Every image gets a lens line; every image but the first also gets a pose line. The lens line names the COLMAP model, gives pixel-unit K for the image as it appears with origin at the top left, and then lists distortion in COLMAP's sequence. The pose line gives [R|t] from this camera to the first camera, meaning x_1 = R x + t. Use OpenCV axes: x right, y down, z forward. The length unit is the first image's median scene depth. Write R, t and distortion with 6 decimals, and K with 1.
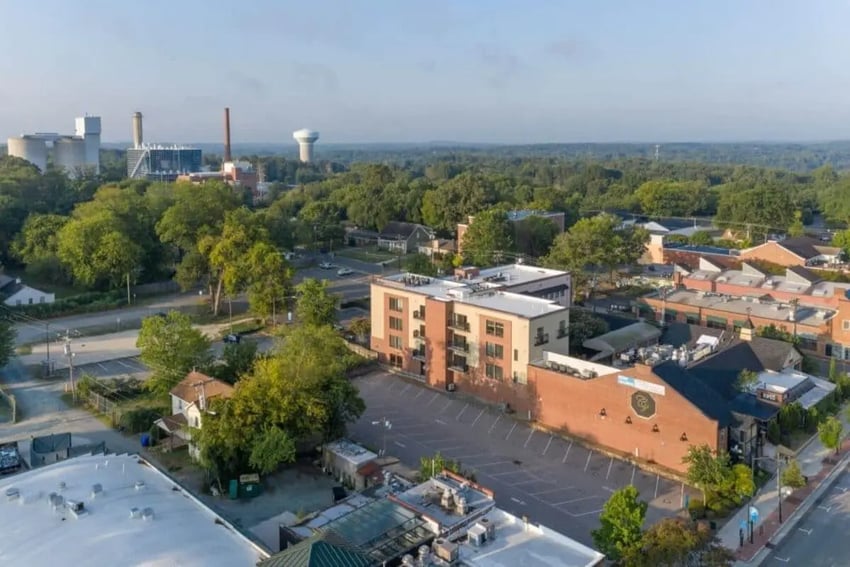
lens RADIAL K [[666.1, 0, 425.0], [0, 666.1, 283.5], [0, 0, 1]] dist [0.041739, 0.000380]
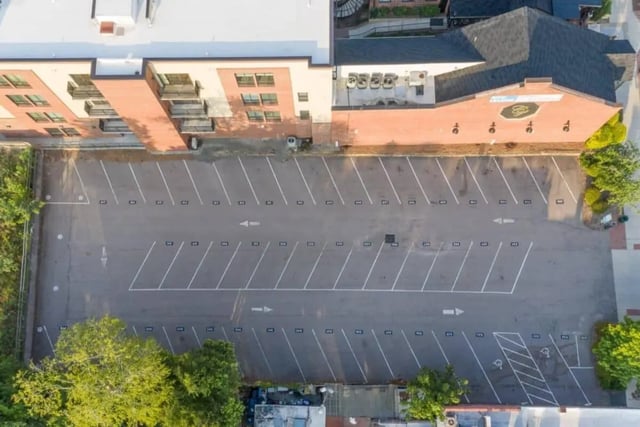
lens RADIAL K [[501.5, 0, 320.0], [0, 501.5, 213.5], [0, 0, 1]] dist [0.041739, 0.000380]
pose [[0.711510, -0.674174, 0.198101, -0.020695], [0.168162, 0.437100, 0.883553, -0.261707], [-0.682258, -0.595343, 0.424371, 0.710781]]
